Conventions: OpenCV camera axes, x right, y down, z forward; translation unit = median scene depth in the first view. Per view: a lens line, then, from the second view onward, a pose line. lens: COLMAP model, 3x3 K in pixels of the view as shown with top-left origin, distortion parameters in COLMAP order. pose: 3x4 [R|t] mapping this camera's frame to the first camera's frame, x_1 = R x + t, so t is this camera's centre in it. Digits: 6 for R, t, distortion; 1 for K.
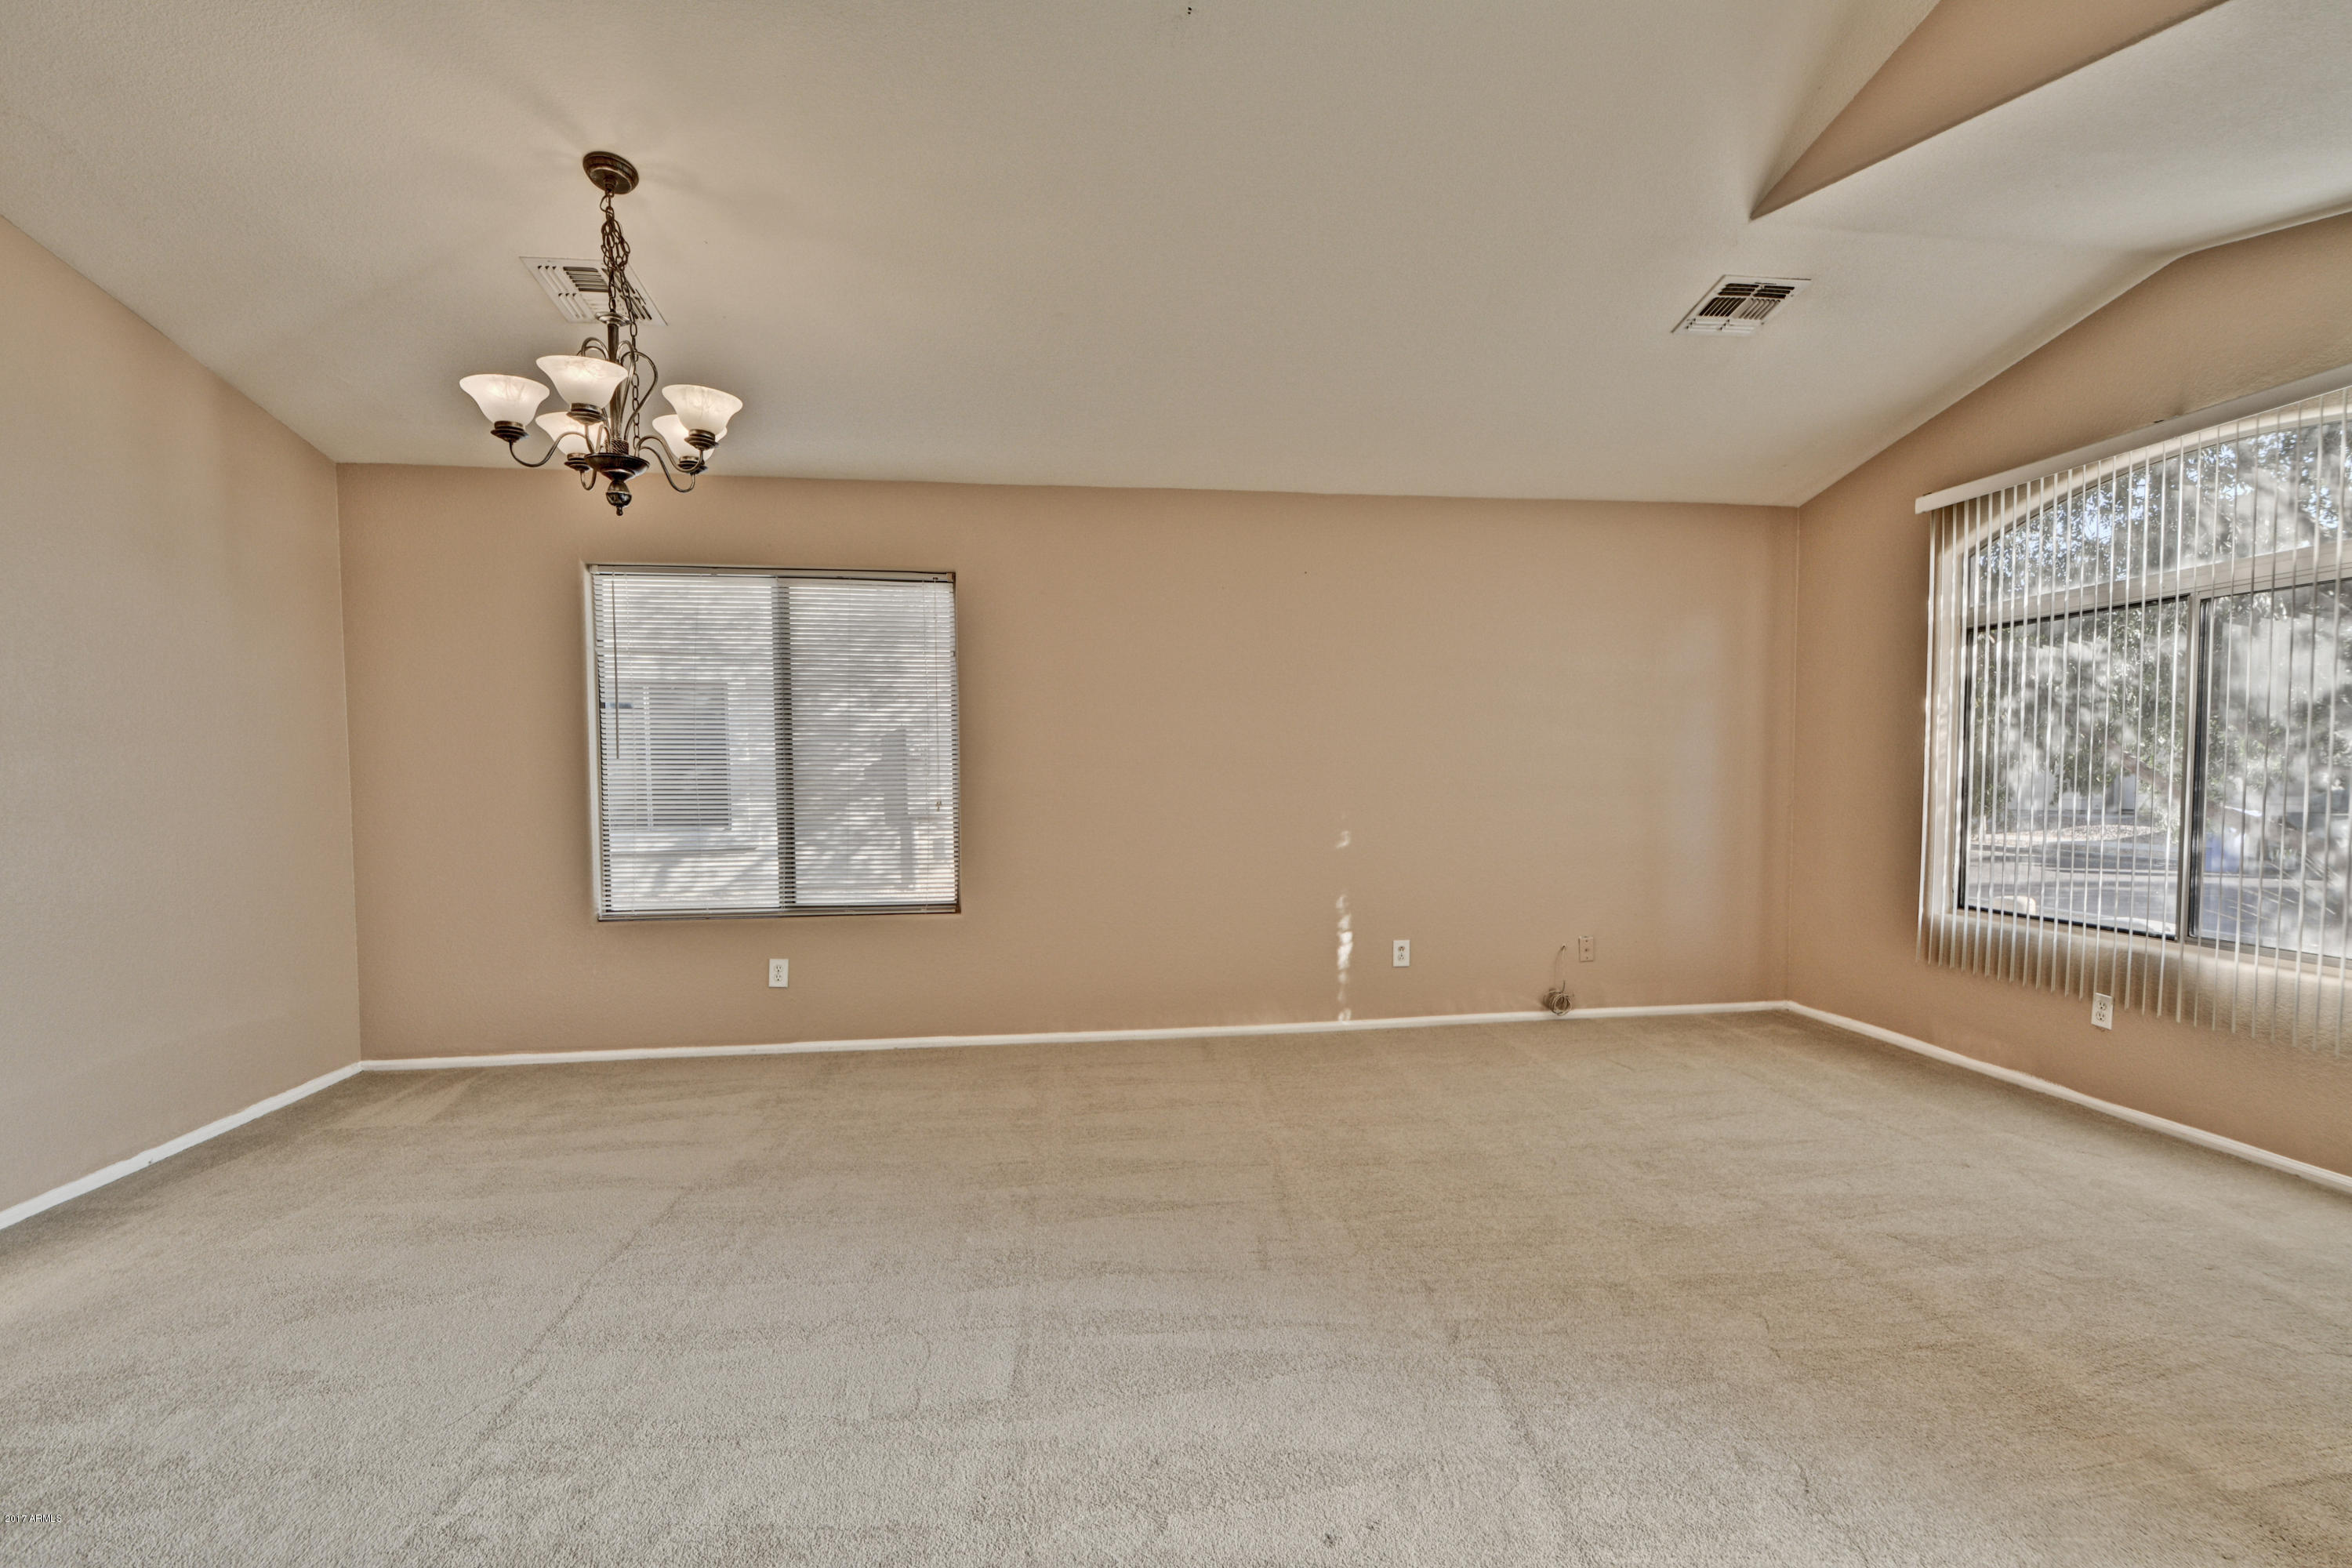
lens RADIAL K [[1056.4, 0, 1178.6], [0, 1056.4, 816.8], [0, 0, 1]] dist [0.016882, -0.000017]
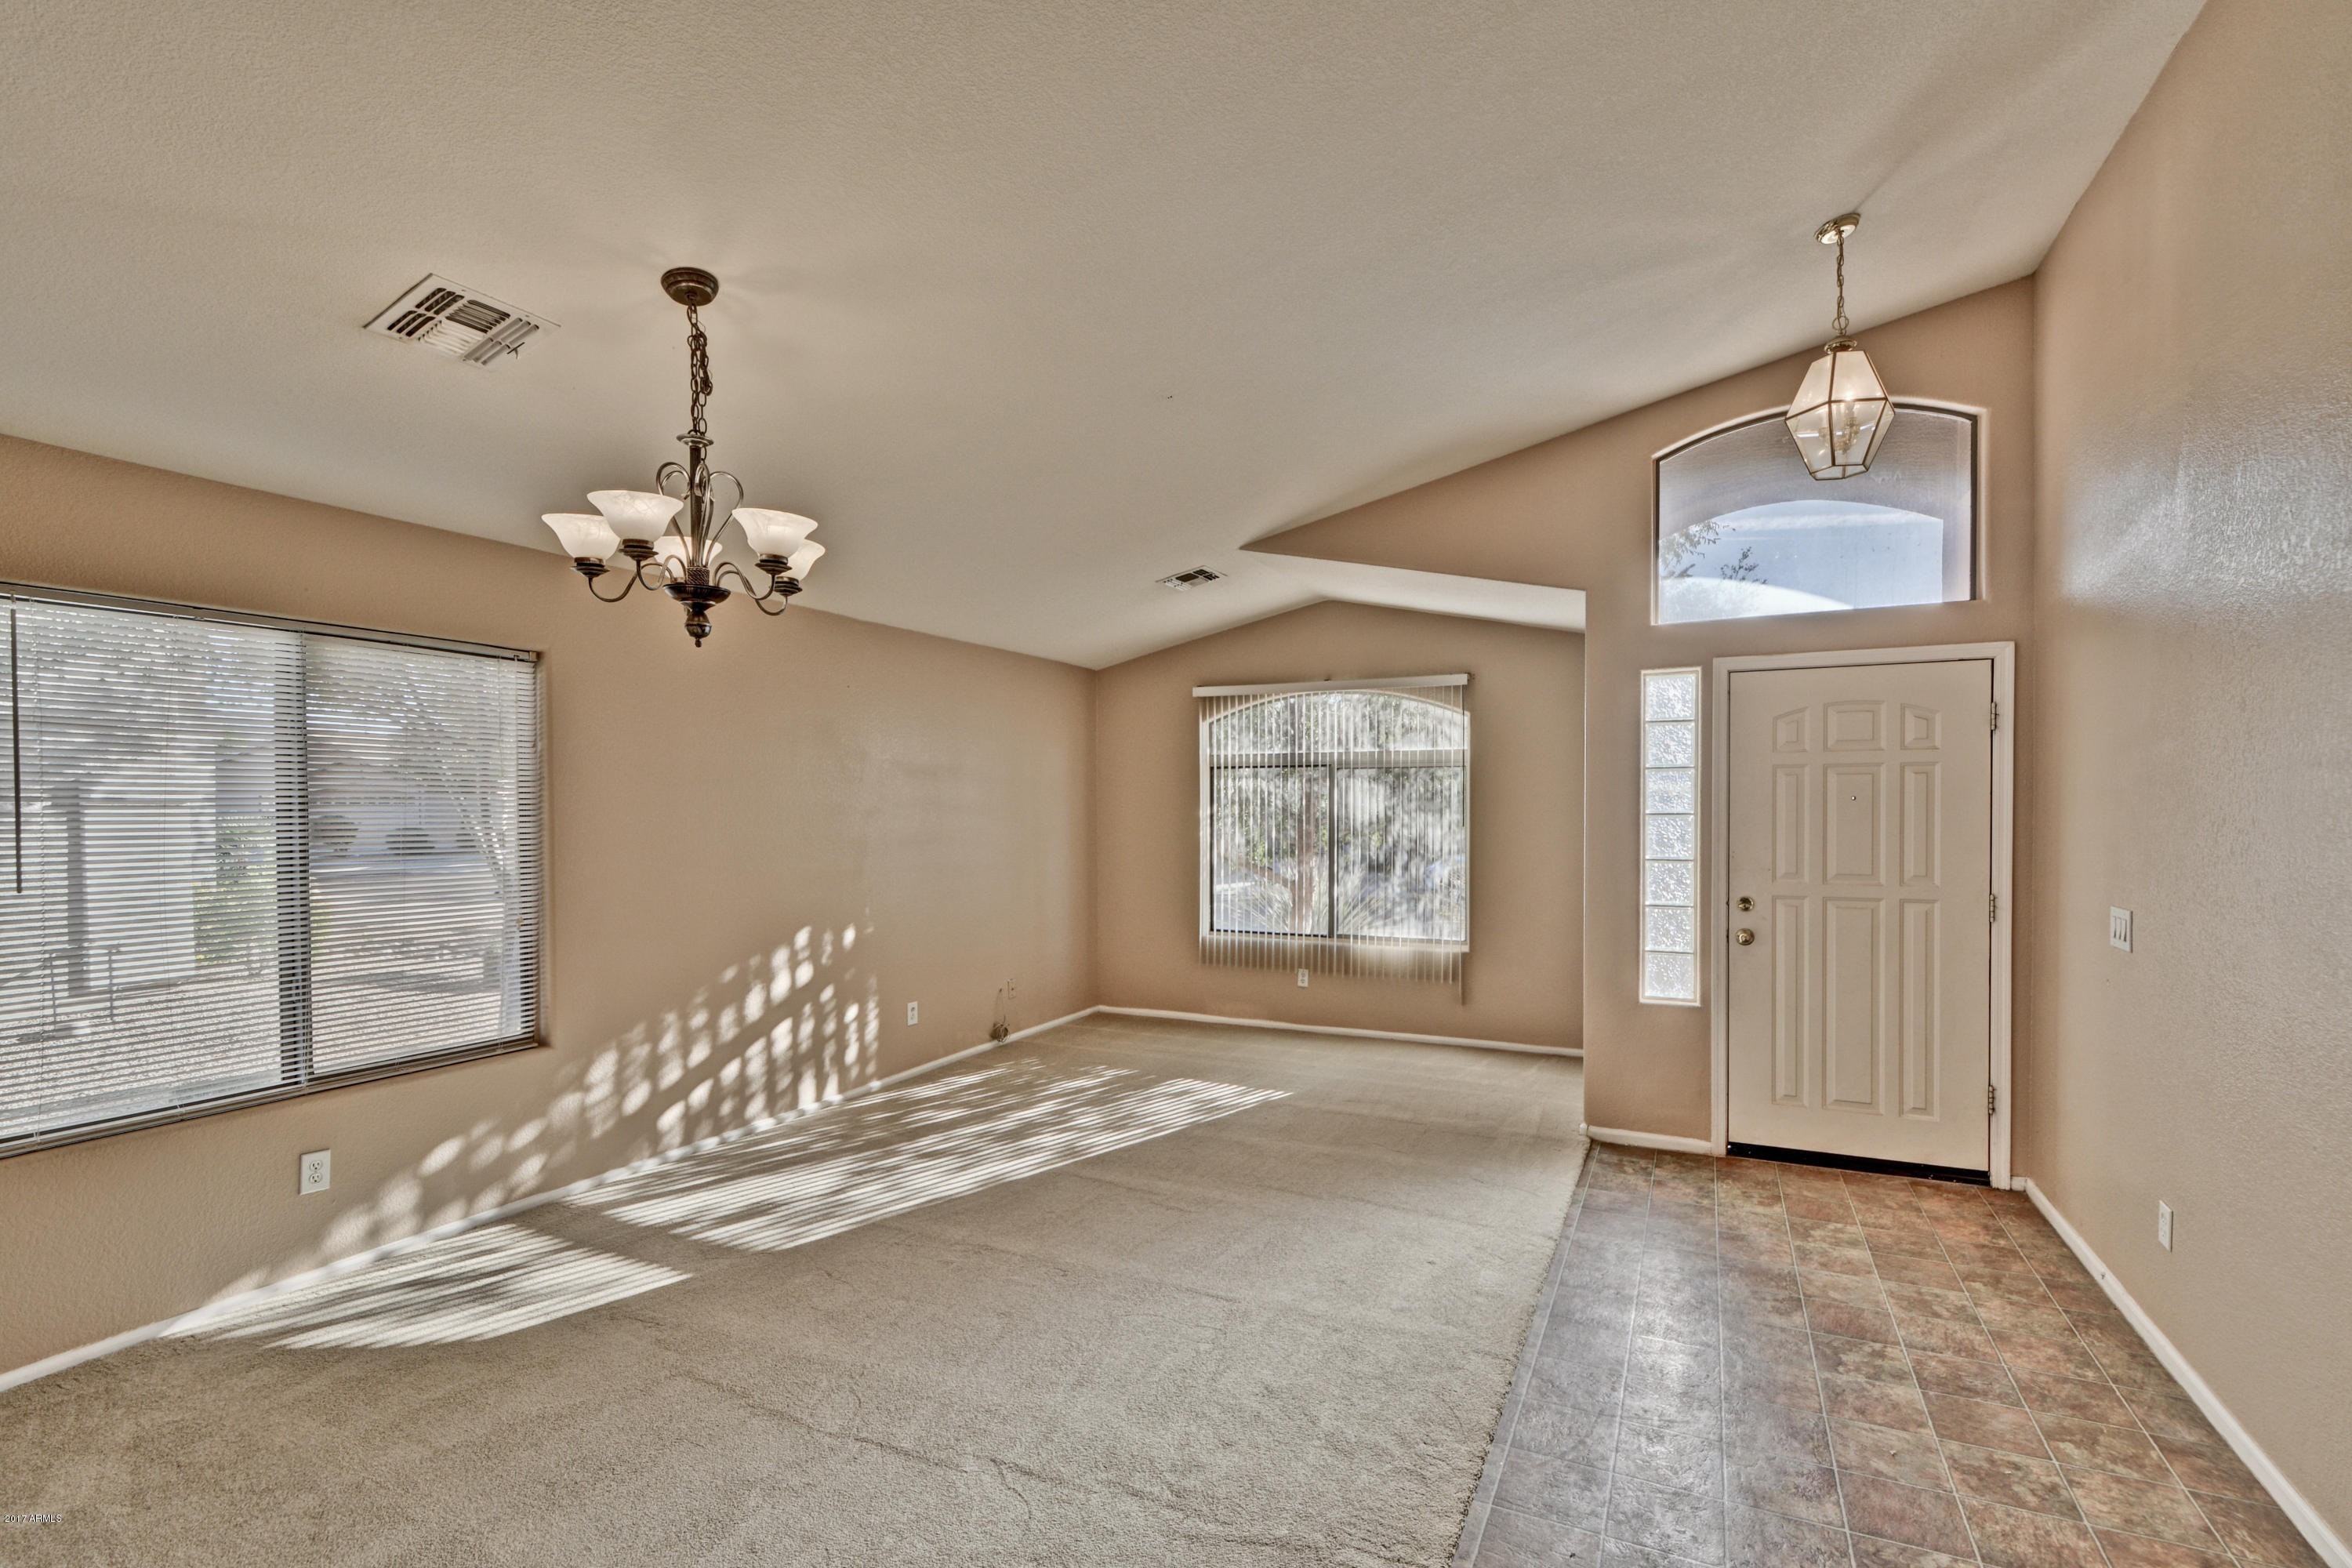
lens RADIAL K [[1066.2, 0, 1209.1], [0, 1066.2, 829.0], [0, 0, 1]] dist [0.003099, -0.000318]
pose [[0.547878, -0.013116, 0.836455, -0.699848], [0.036128, 0.999315, -0.007994, -0.064679], [-0.835778, 0.034599, 0.547977, 0.072837]]
